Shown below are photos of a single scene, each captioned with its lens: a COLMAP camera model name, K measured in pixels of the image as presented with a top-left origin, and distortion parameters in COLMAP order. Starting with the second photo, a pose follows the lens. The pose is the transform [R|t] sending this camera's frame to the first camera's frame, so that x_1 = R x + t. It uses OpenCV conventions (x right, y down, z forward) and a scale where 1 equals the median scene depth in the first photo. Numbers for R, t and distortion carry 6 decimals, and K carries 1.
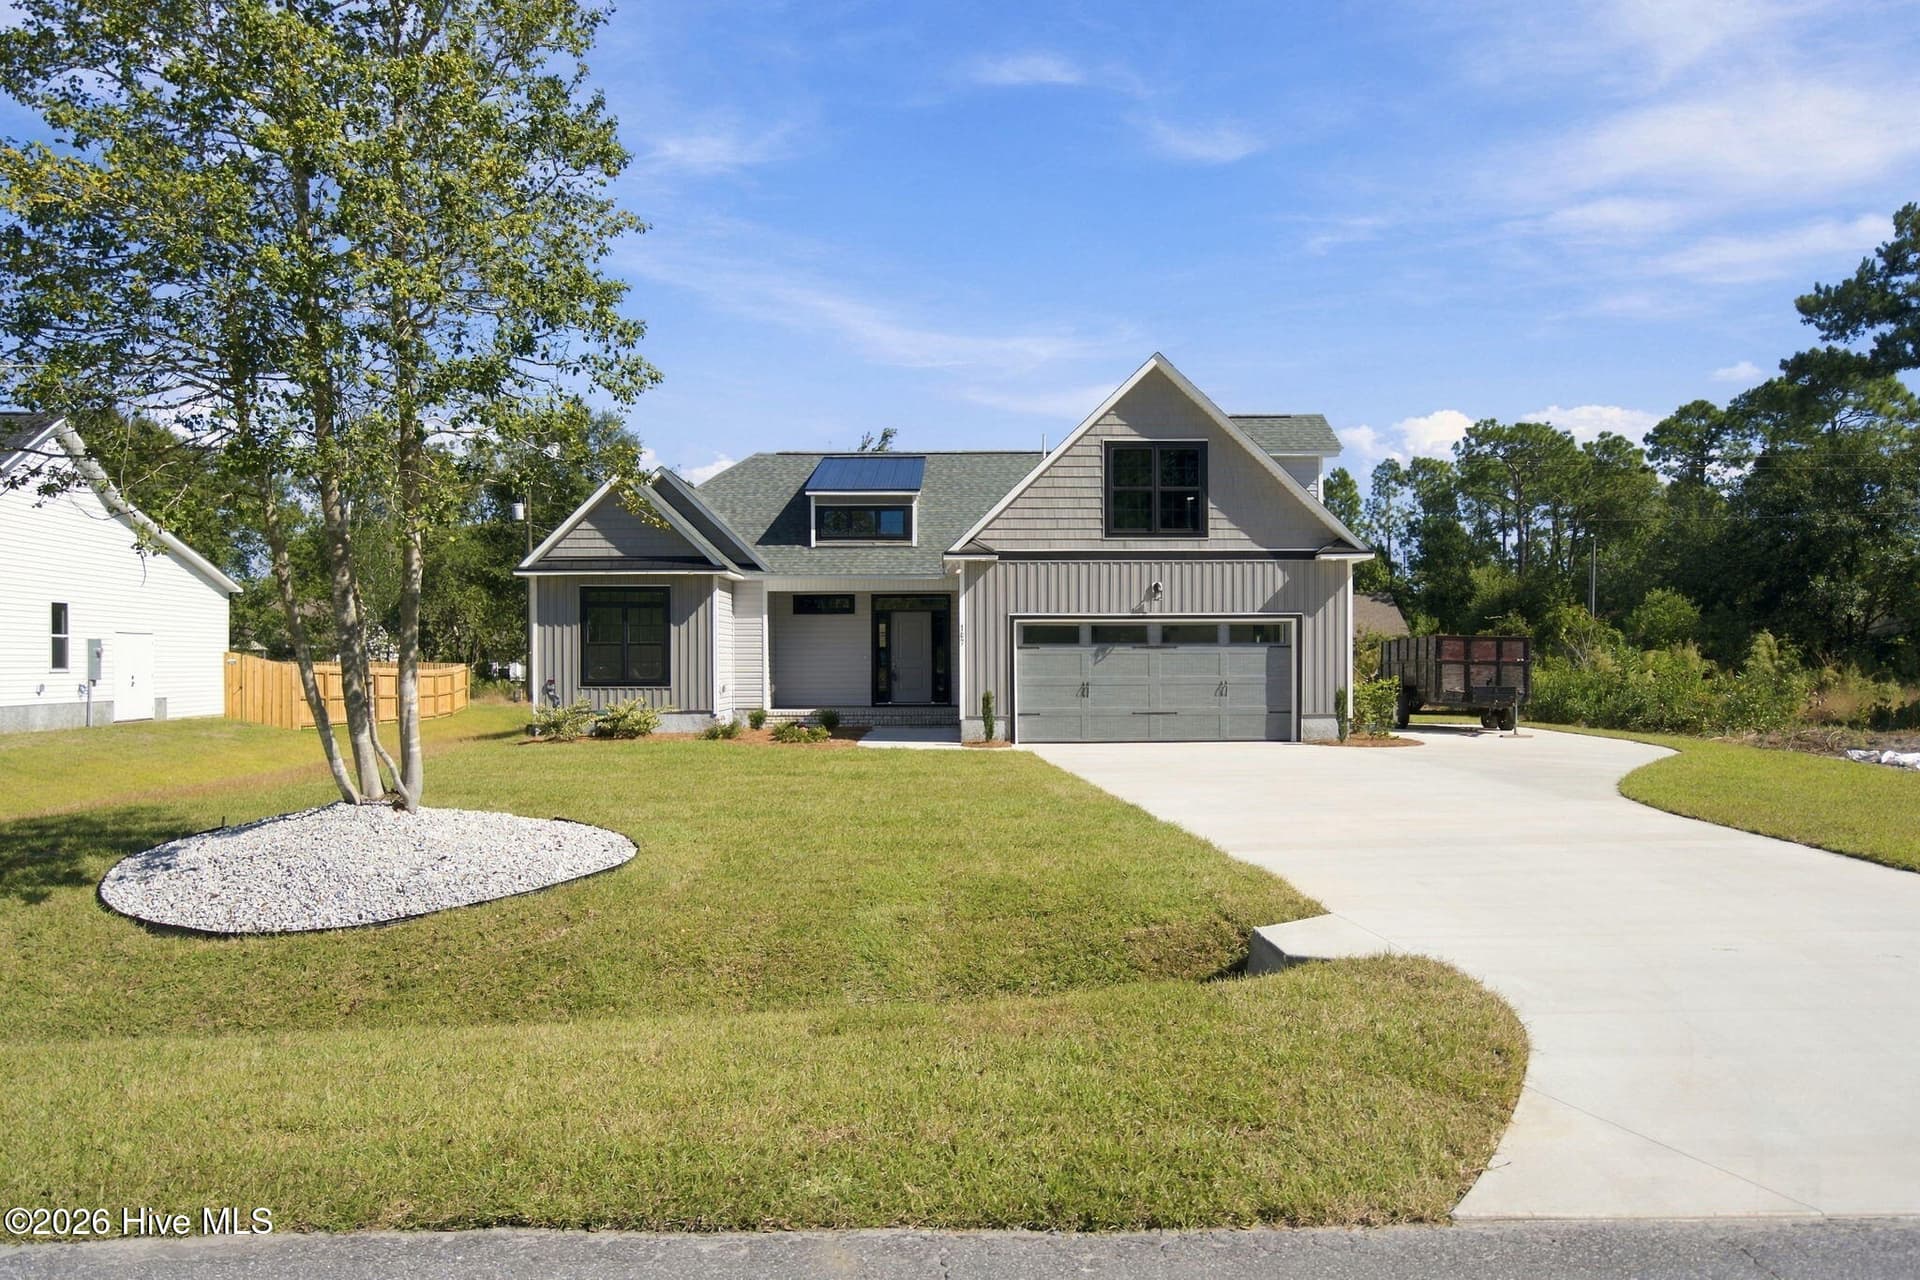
lens RADIAL K [[1440.1, 0, 943.3], [0, 1440.1, 657.2], [0, 0, 1]] dist [-0.006495, 0.018970]
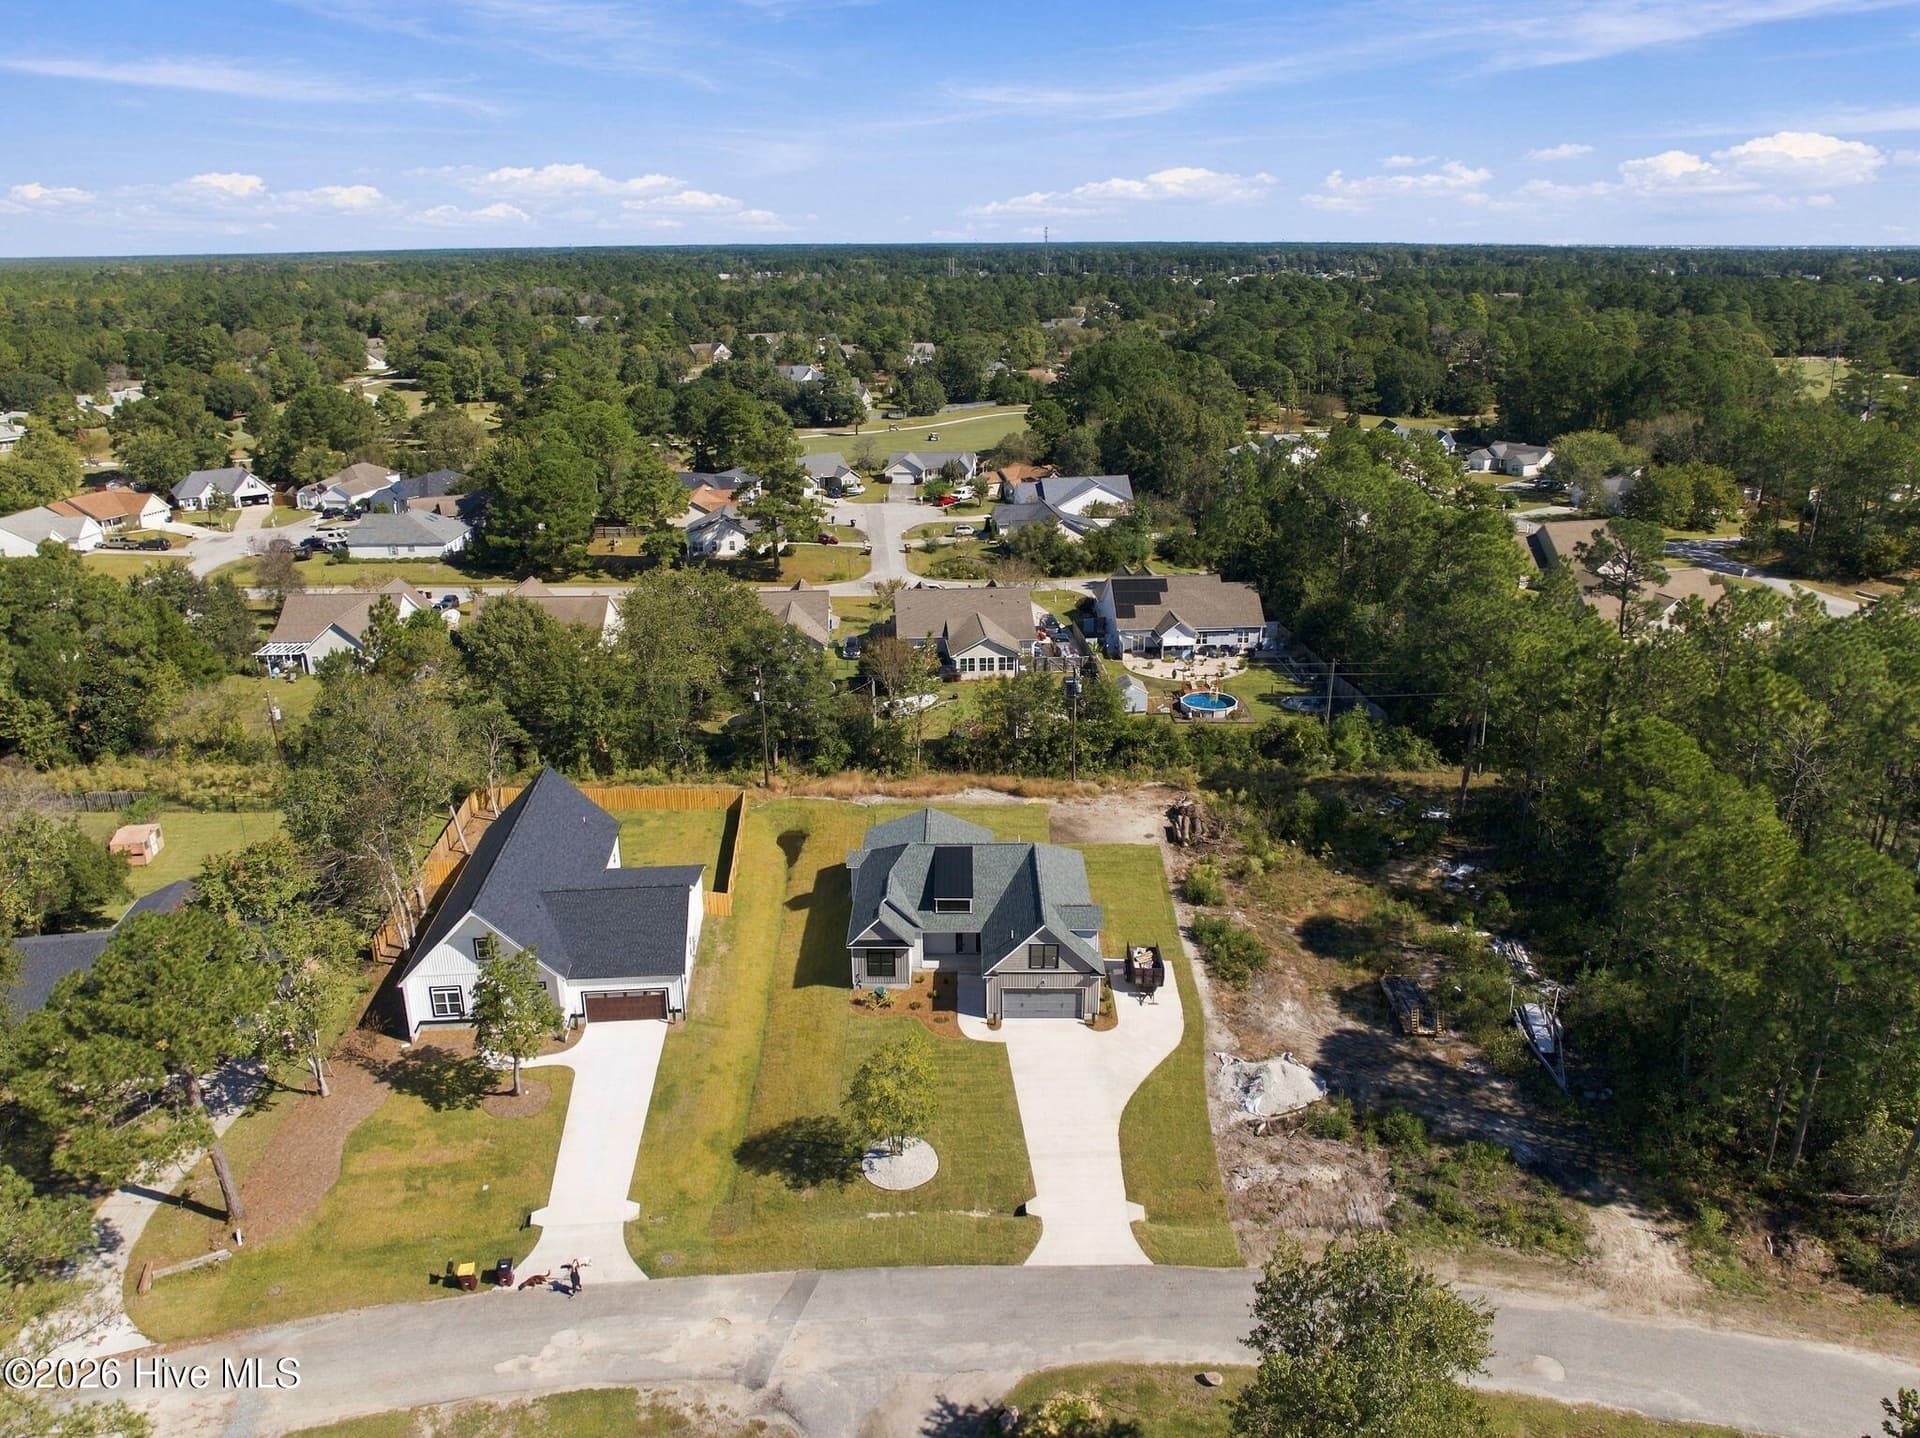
lens RADIAL K [[1354.0, 0, 946.6], [0, 1354.0, 715.2], [0, 0, 1]] dist [-0.029342, -0.015160]
pose [[0.999963, -0.002360, -0.008302, -0.051394], [0.005017, 0.941622, 0.336635, -1.568512], [0.007023, -0.336664, 0.941599, -1.661262]]
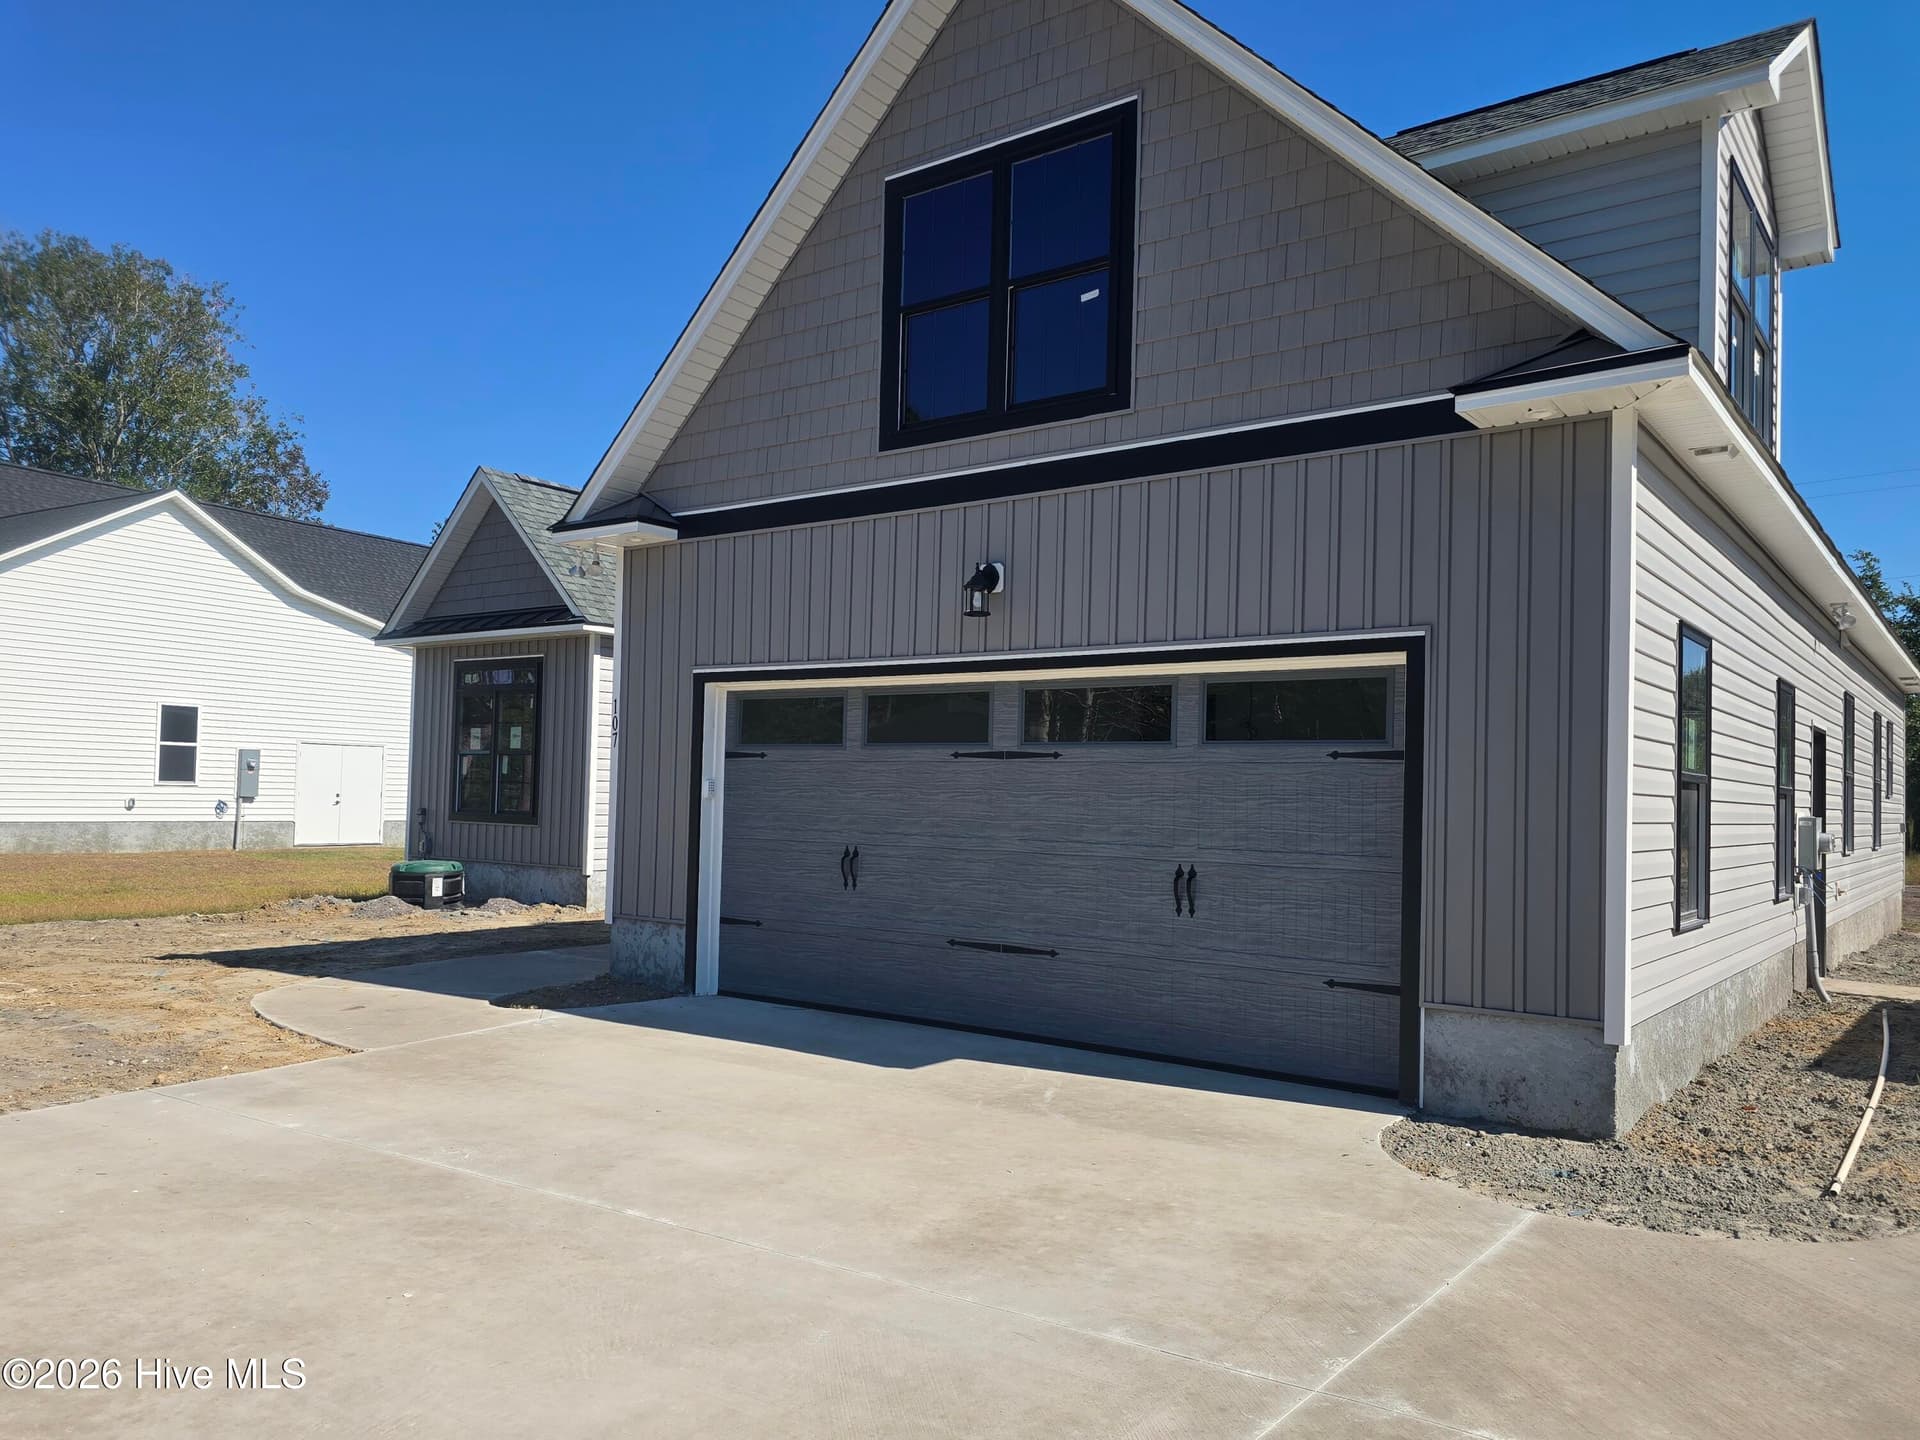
lens RADIAL K [[1379.0, 0, 967.0], [0, 1379.0, 751.7], [0, 0, 1]] dist [0.061056, -0.020793]
pose [[0.803824, 0.003866, -0.594855, 0.300984], [-0.025058, 0.999311, -0.027366, 0.001292], [0.594339, 0.036904, 0.803367, 0.660933]]
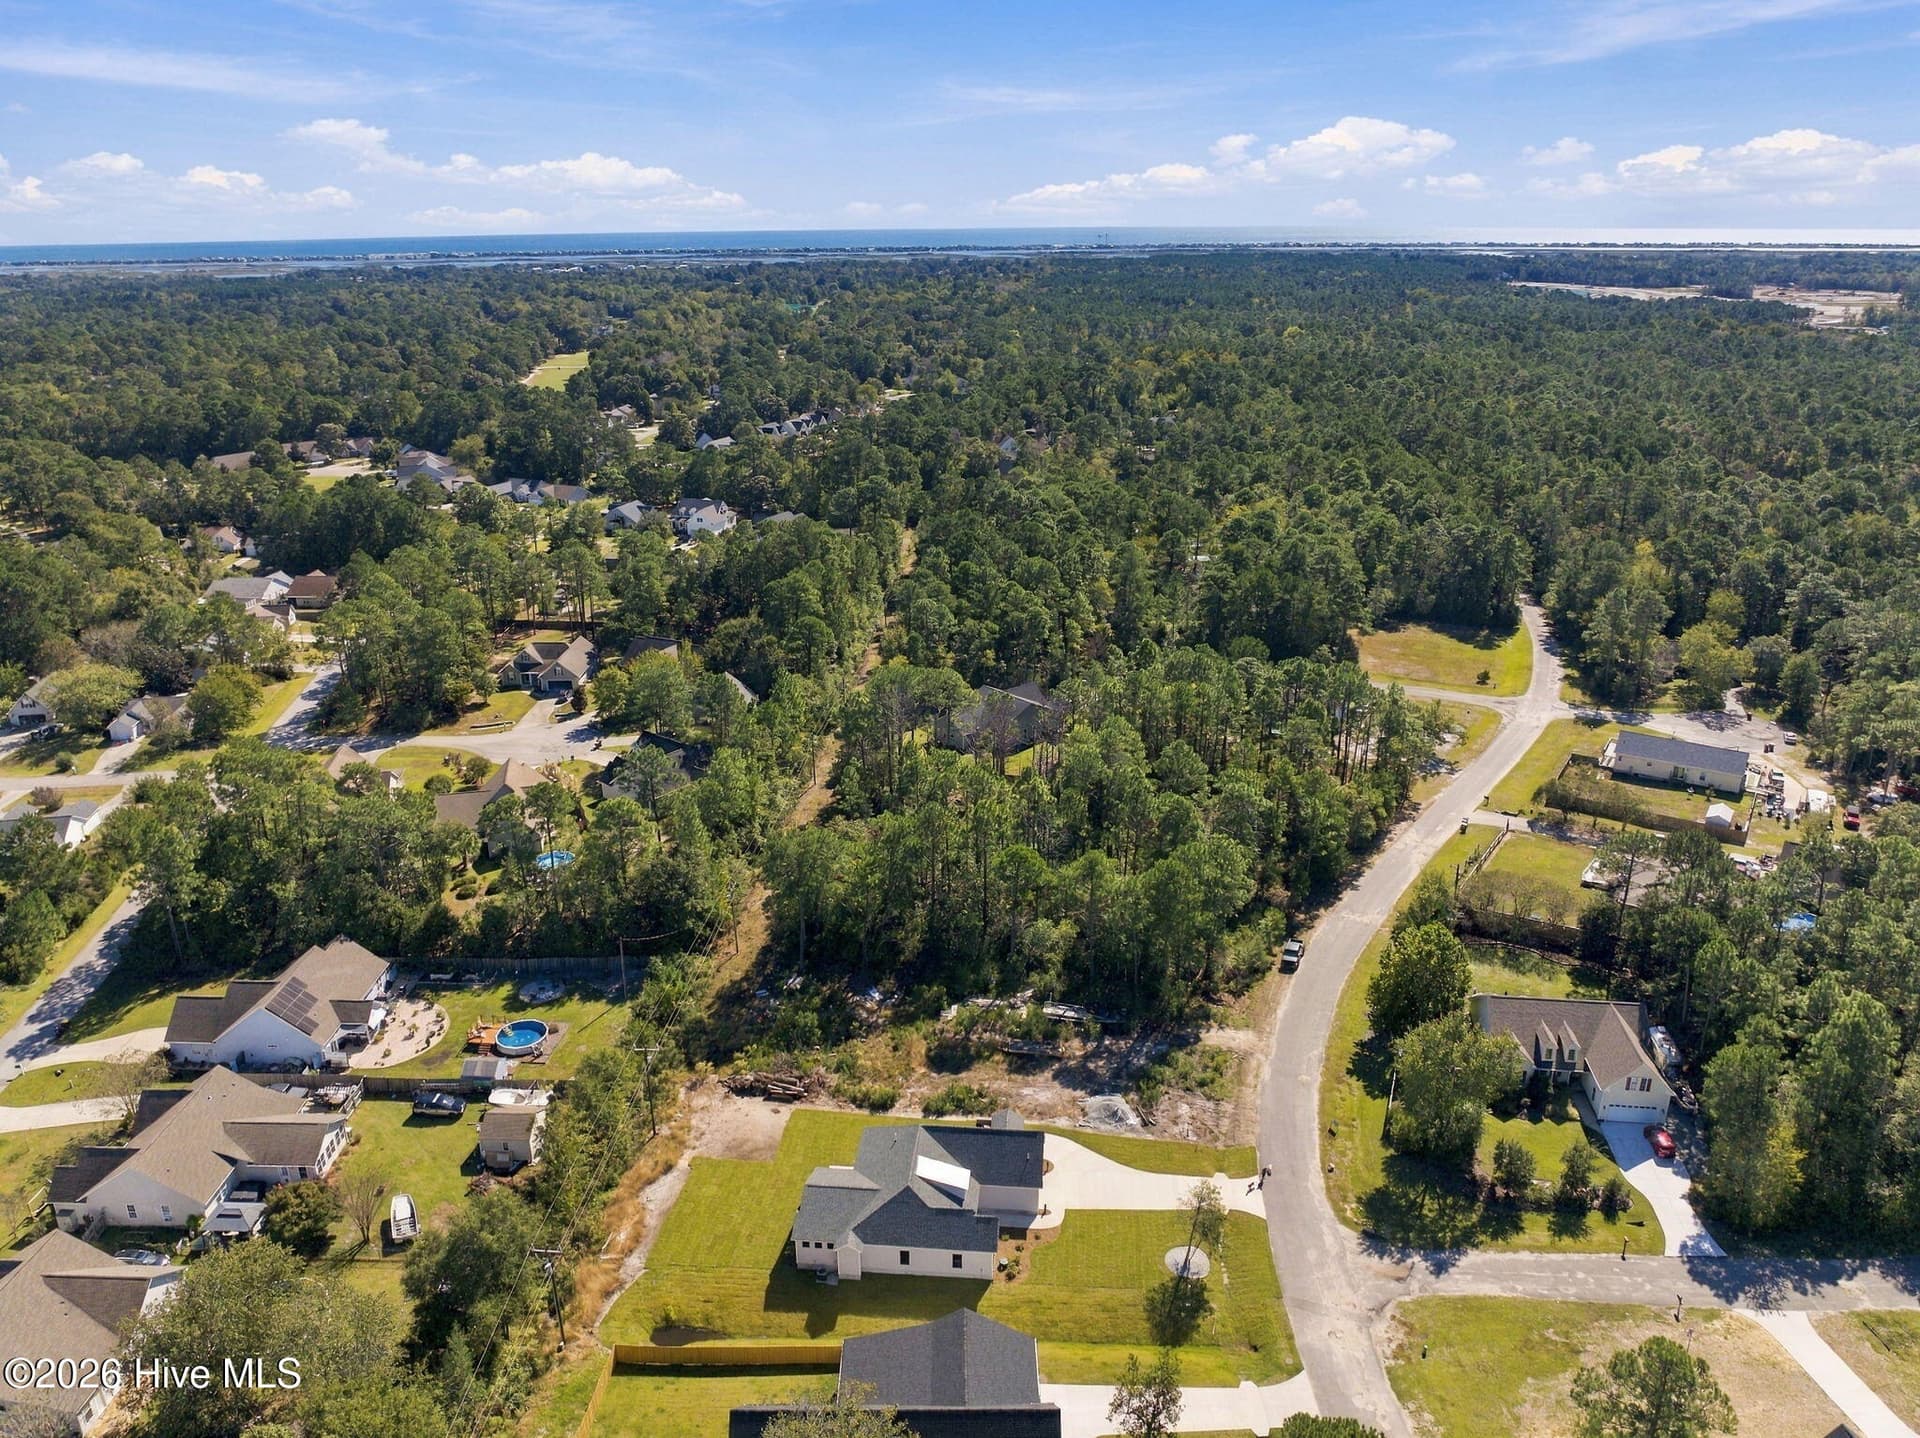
lens RADIAL K [[1354.0, 0, 959.5], [0, 1354.0, 723.4], [0, 0, 1]] dist [-0.029342, -0.015160]
pose [[0.085070, -0.346529, 0.934174, -3.575033], [-0.001292, 0.937533, 0.347893, -2.987427], [-0.996374, -0.030802, 0.079309, 0.854492]]
